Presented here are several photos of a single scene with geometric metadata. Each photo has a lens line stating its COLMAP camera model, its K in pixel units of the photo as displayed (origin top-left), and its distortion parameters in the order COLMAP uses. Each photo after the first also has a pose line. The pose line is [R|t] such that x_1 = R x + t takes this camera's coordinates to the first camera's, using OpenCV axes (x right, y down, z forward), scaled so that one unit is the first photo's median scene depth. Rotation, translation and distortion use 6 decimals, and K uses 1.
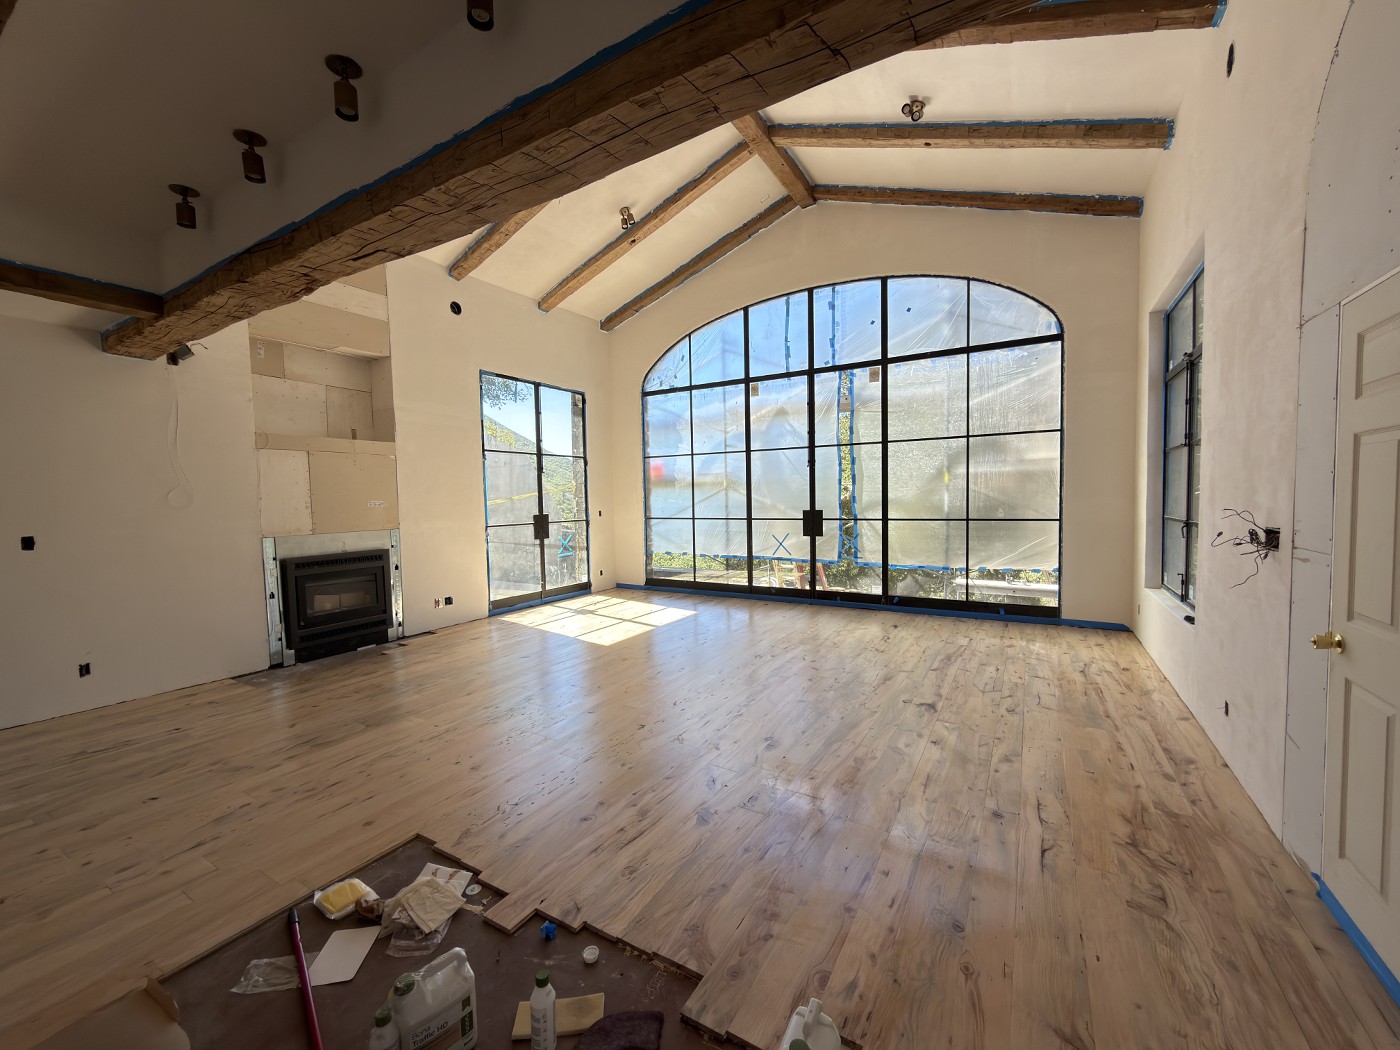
lens RADIAL K [[560.9, 0, 707.2], [0, 560.9, 526.7], [0, 0, 1]] dist [-0.002768, -0.000169]
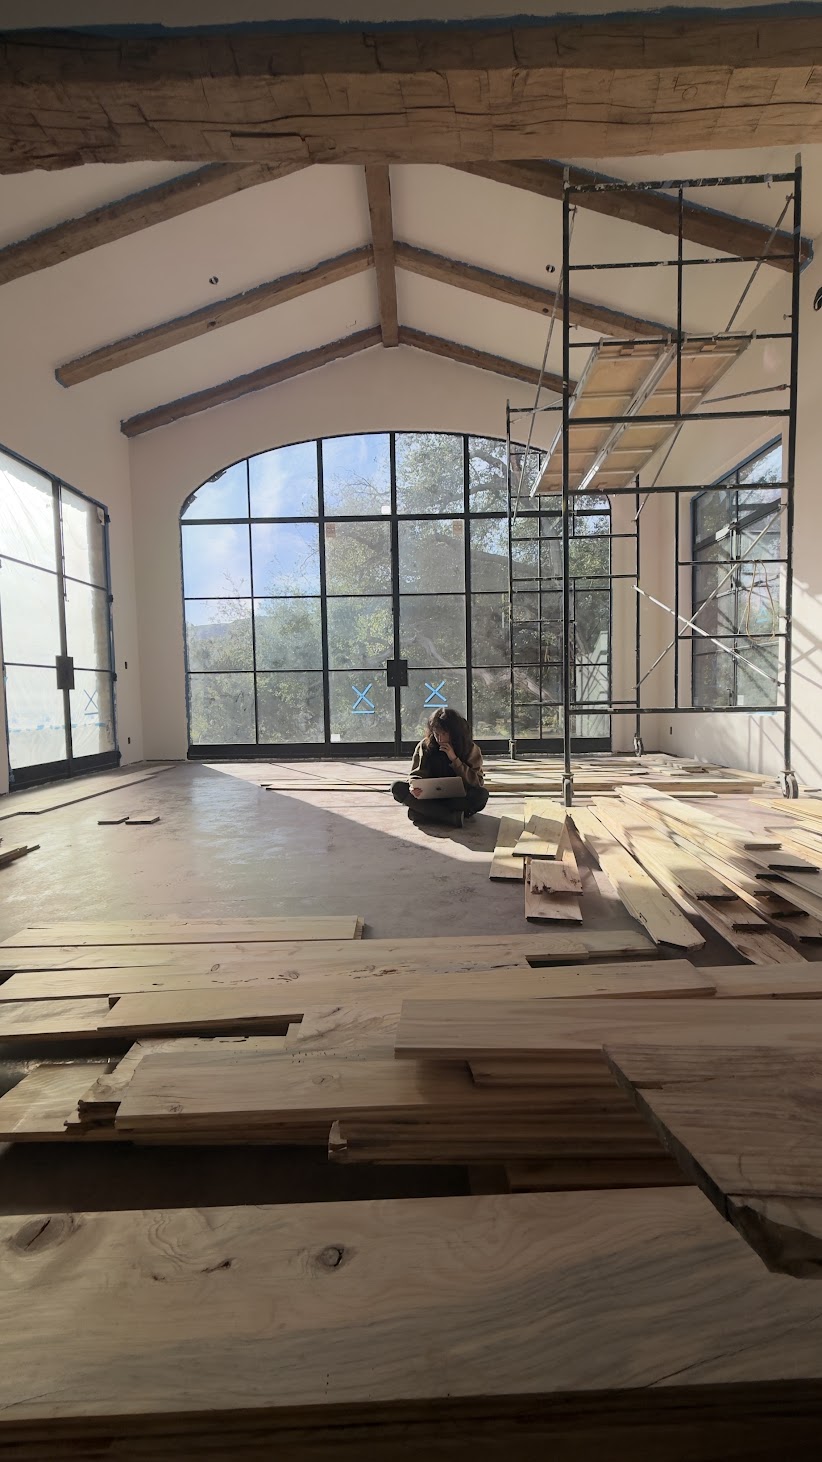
lens RADIAL K [[584.1, 0, 414.7], [0, 584.1, 731.5], [0, 0, 1]] dist [0.000608, 0.000283]
pose [[0.867488, -0.024988, 0.496830, -0.296220], [0.028416, 0.999596, 0.000660, 0.096314], [-0.496645, 0.013546, 0.867848, 0.099981]]
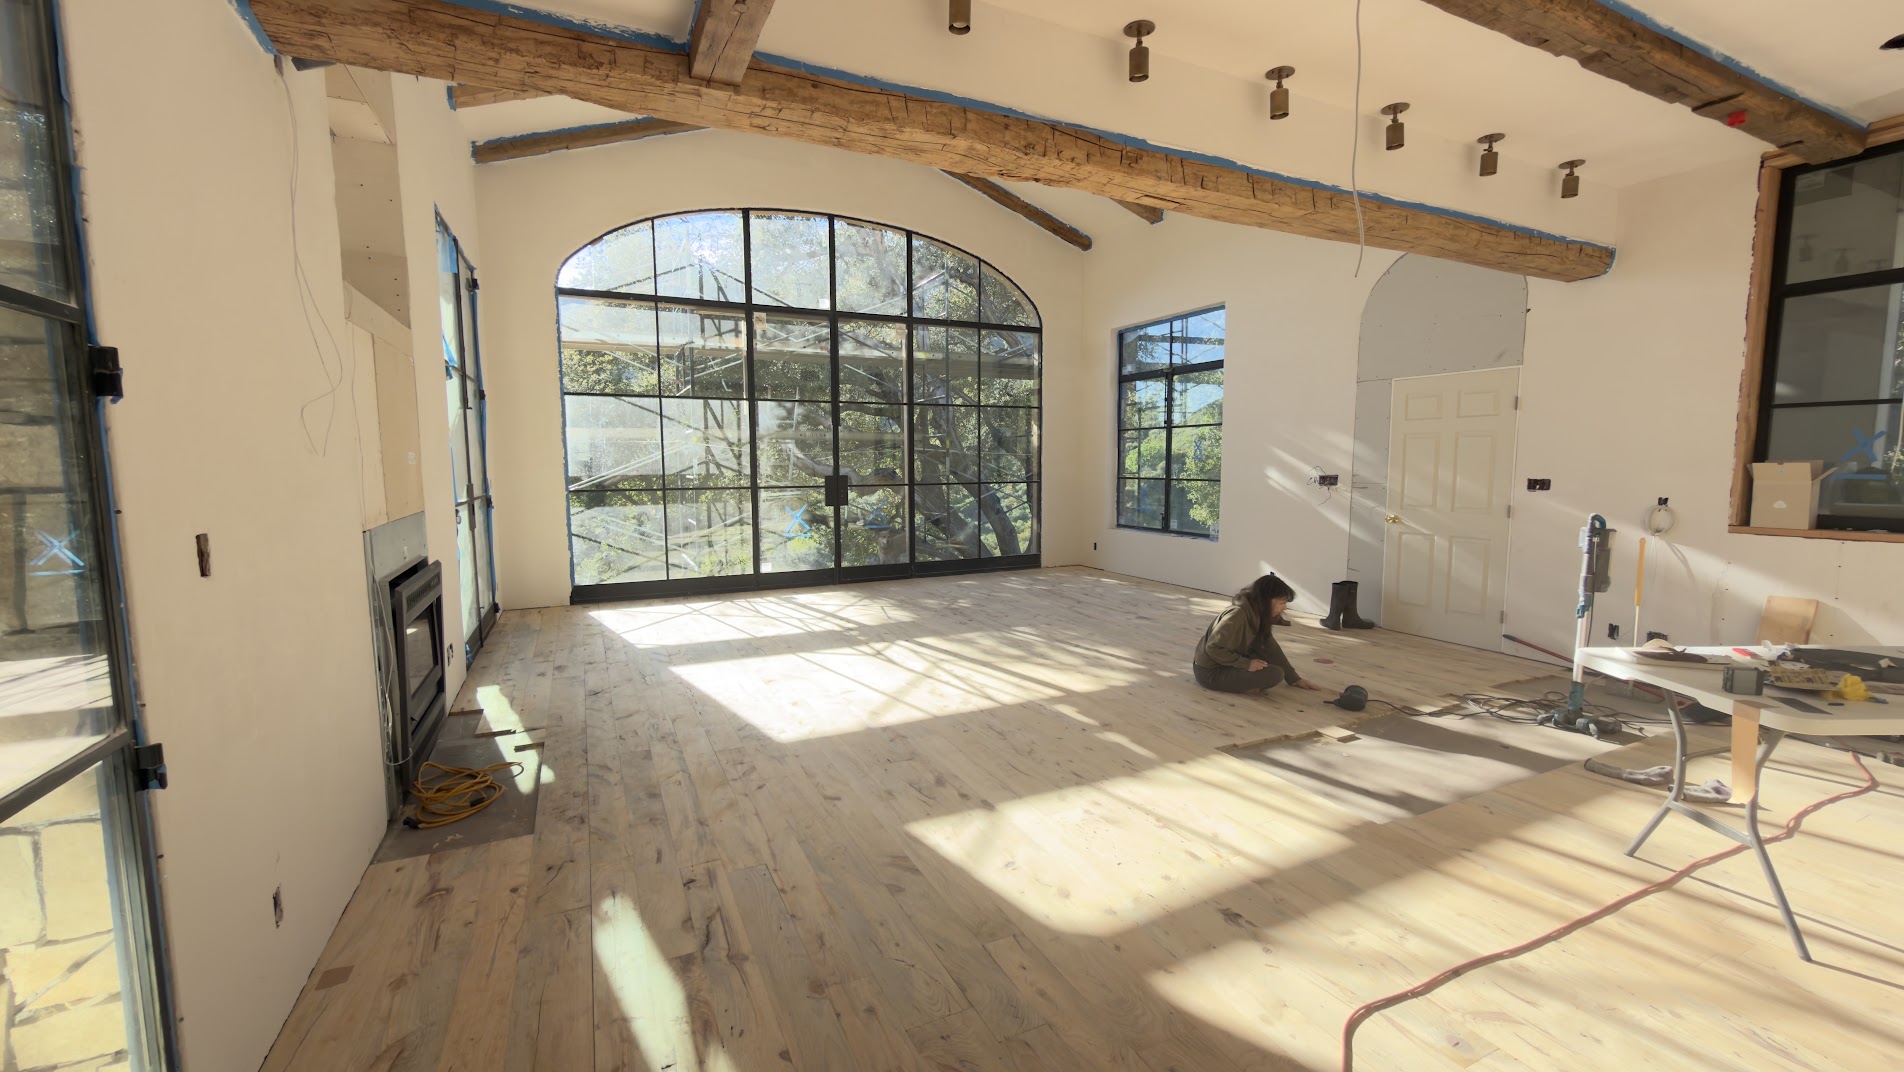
lens RADIAL K [[760.6, 0, 955.9], [0, 760.6, 532.8], [0, 0, 1]] dist [0.000608, 0.000283]
pose [[0.541735, -0.064846, 0.838044, -0.705169], [0.042106, 0.997862, 0.049994, 0.007604], [-0.839494, 0.008204, 0.543307, 0.207511]]
